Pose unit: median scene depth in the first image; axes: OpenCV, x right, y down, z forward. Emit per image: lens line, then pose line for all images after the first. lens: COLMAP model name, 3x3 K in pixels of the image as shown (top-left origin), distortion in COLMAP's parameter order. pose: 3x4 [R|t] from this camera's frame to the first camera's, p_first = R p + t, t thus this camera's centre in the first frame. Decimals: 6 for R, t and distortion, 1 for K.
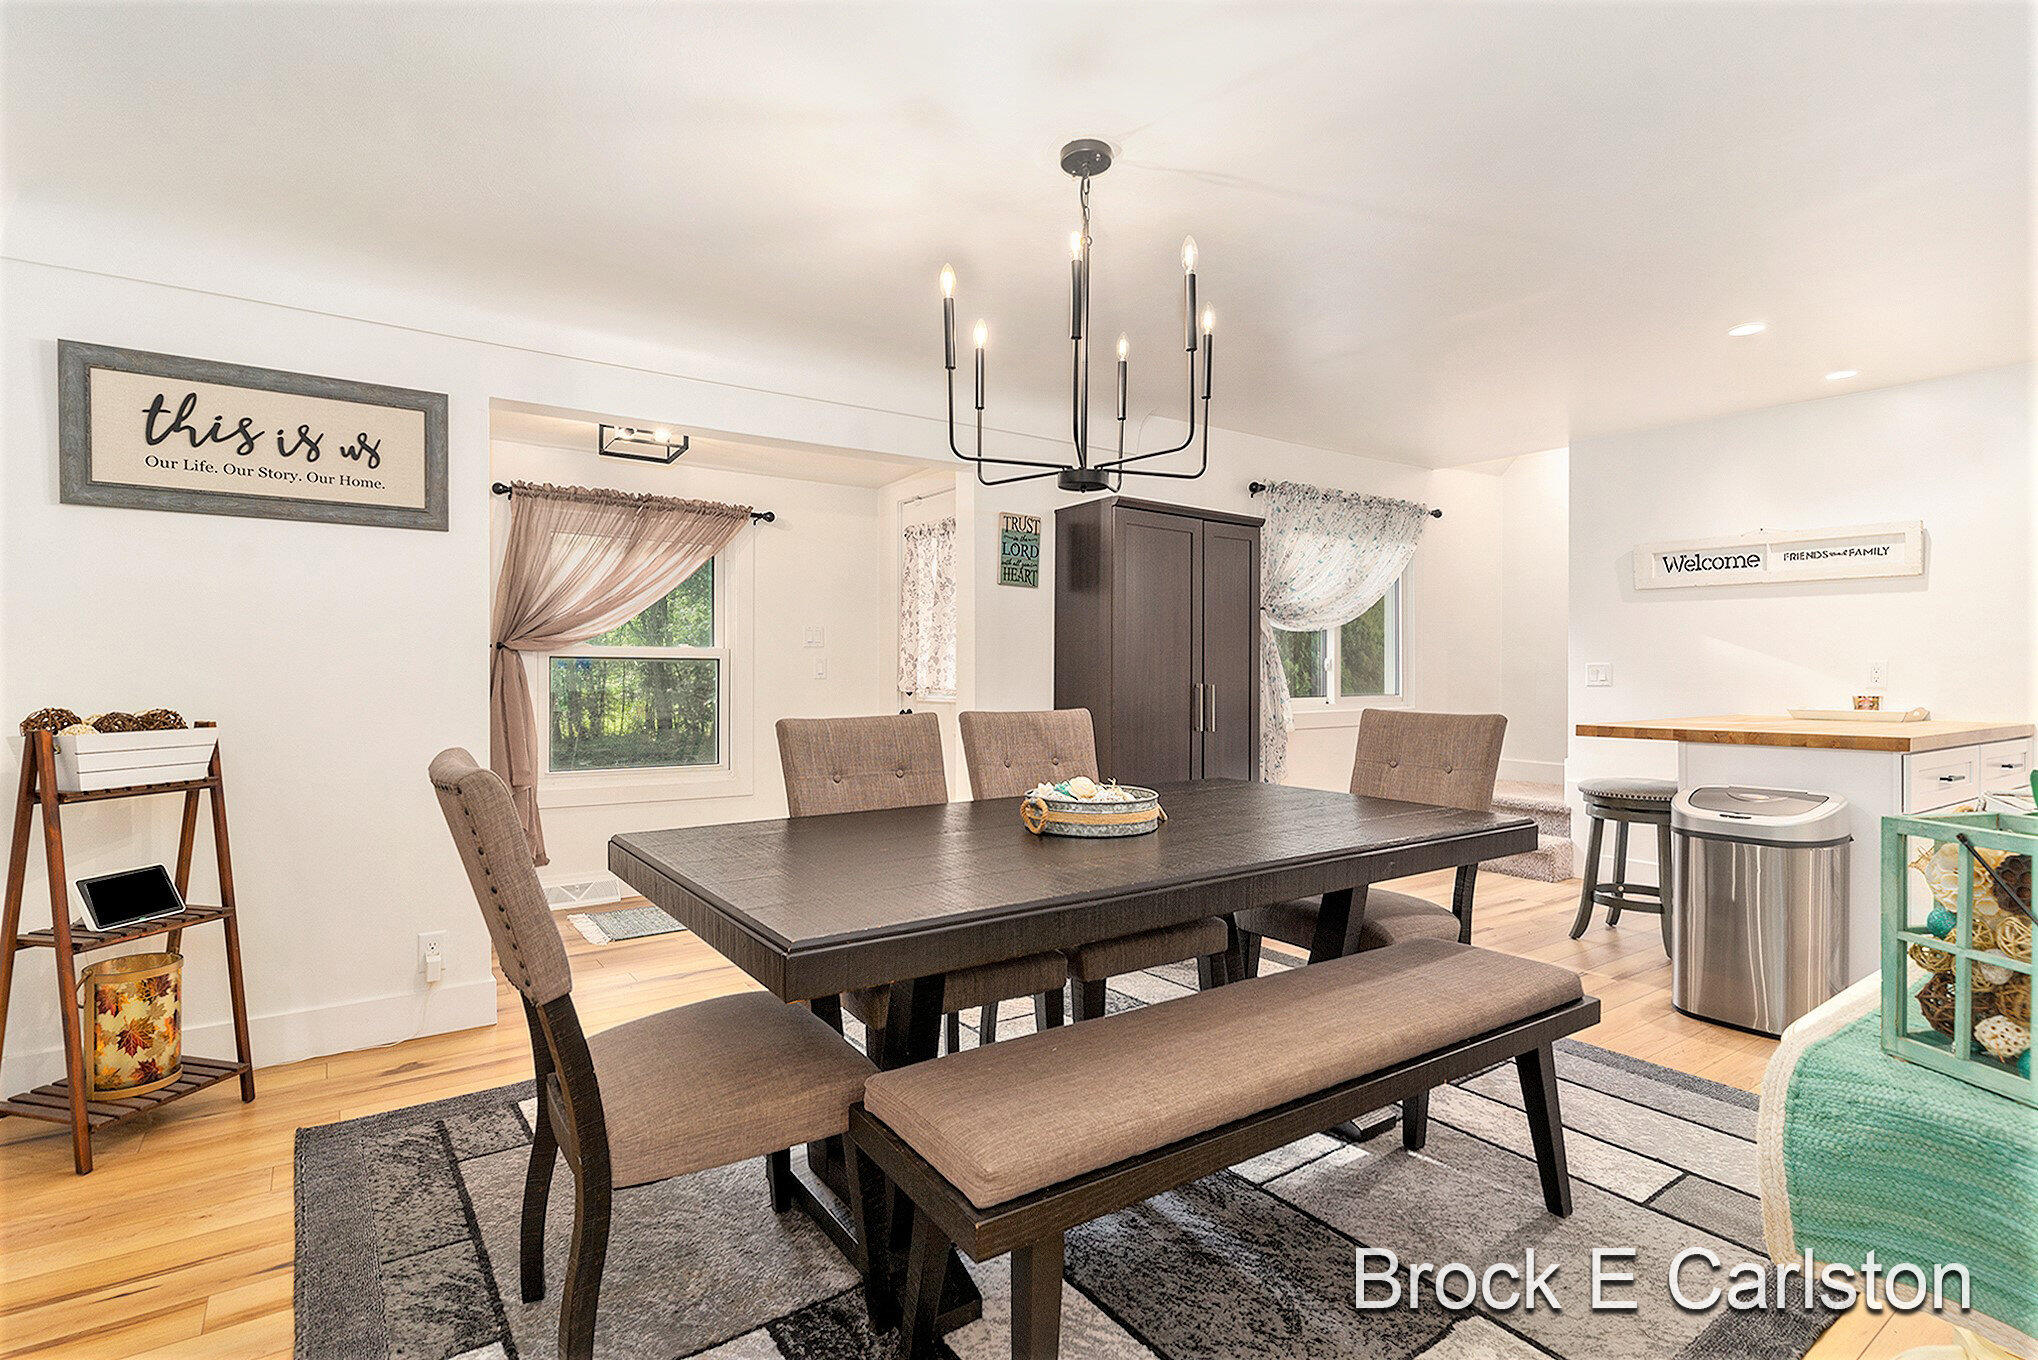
lens RADIAL K [[990.8, 0, 1020.6], [0, 990.8, 674.8], [0, 0, 1]] dist [-0.004904, -0.001264]
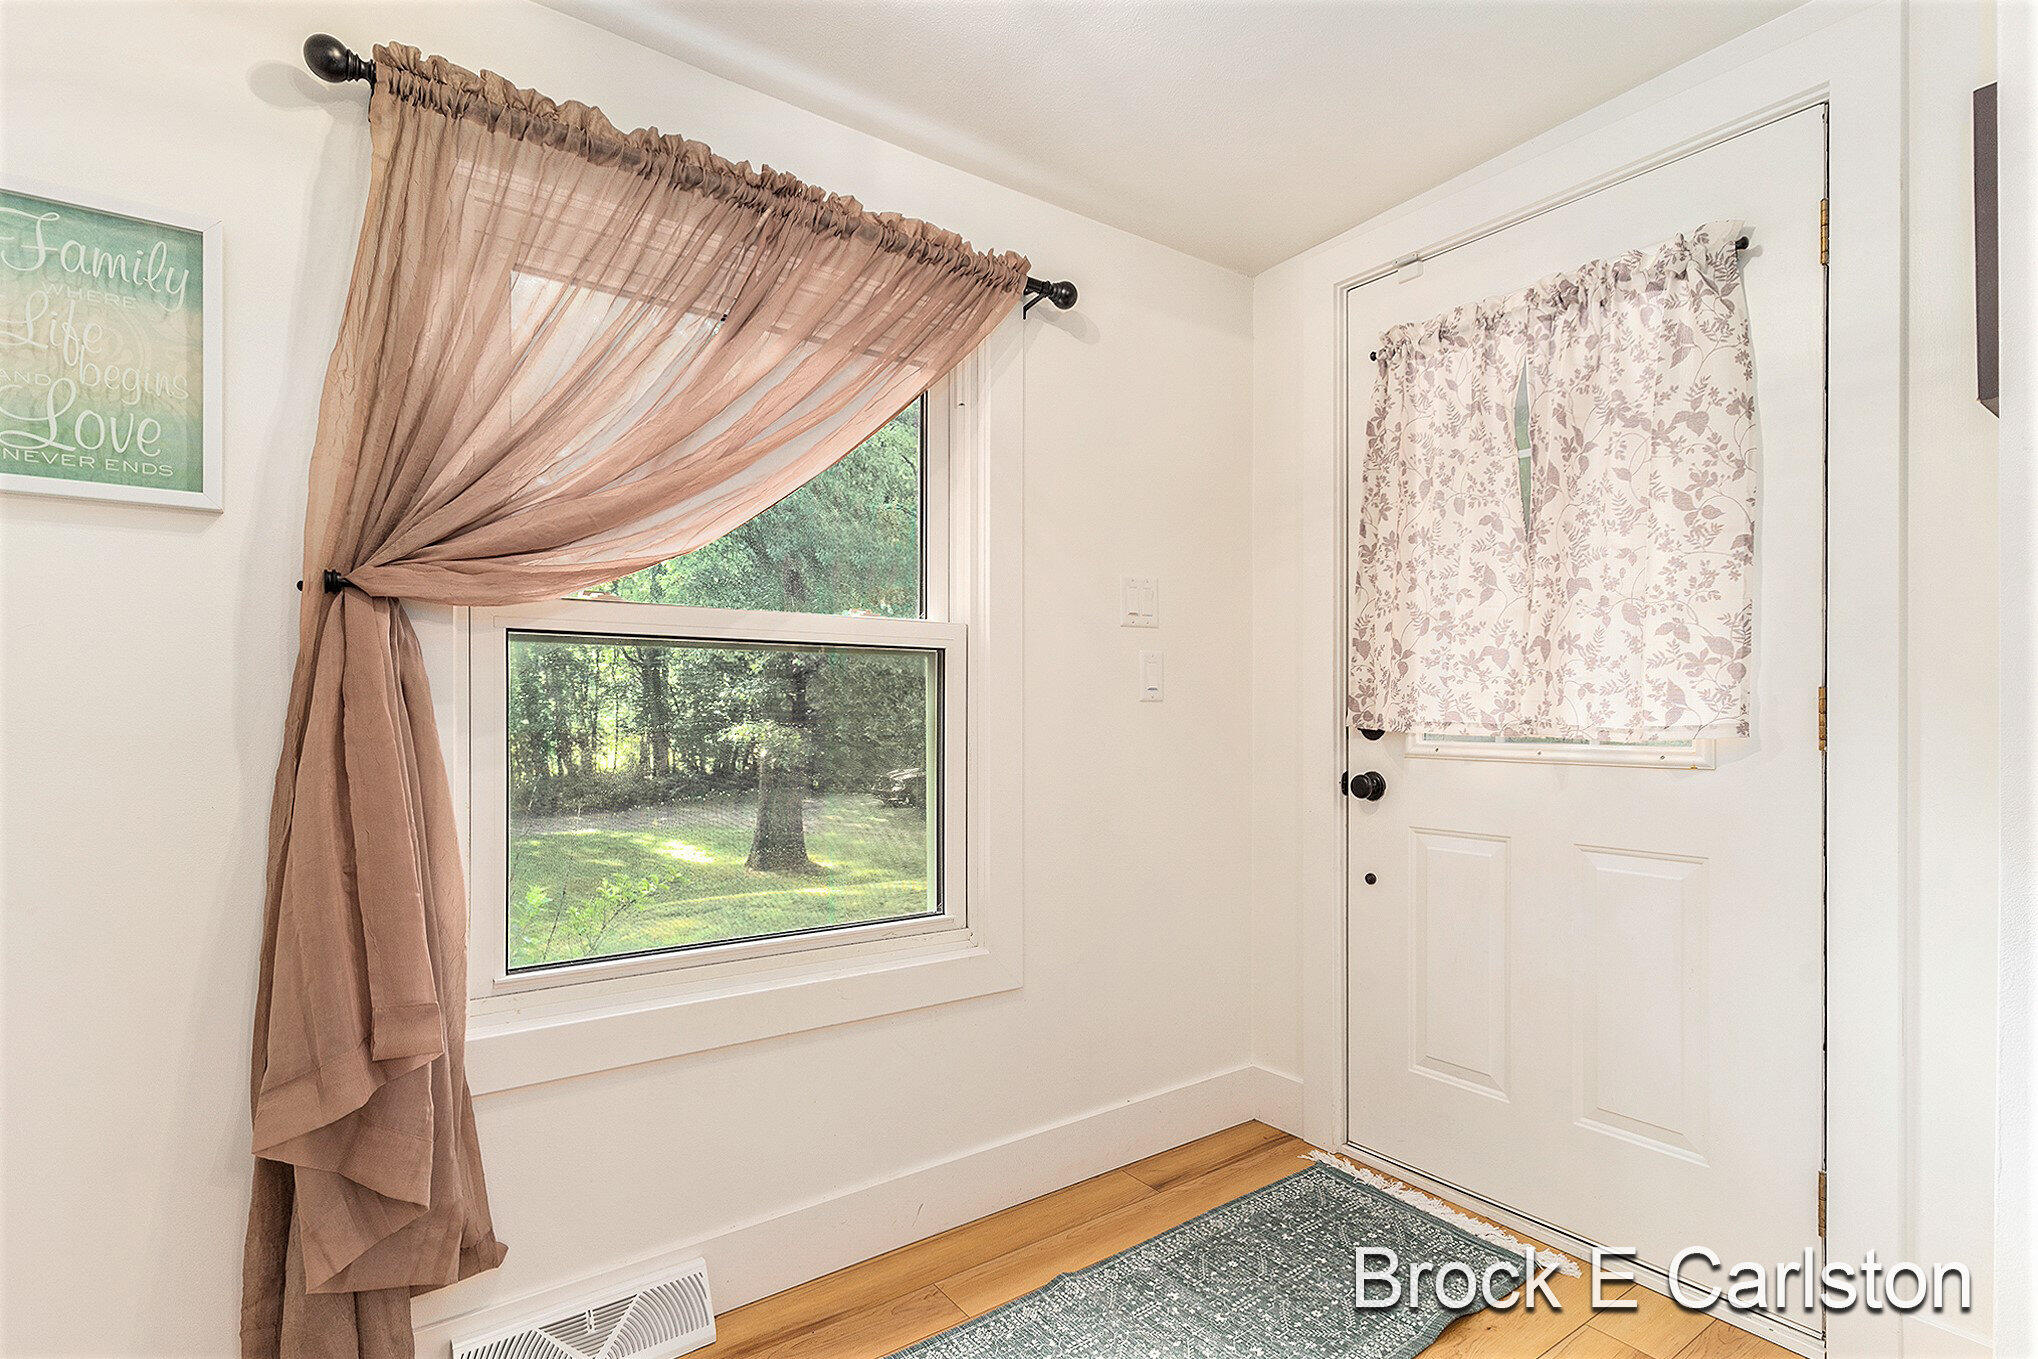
lens RADIAL K [[990.8, 0, 1013.0], [0, 990.8, 714.7], [0, 0, 1]] dist [-0.004904, -0.001264]
pose [[0.999995, 0.000083, 0.003188, -0.297112], [-0.000102, 0.999983, 0.005898, 0.008153], [-0.003188, -0.005898, 0.999978, 0.646634]]
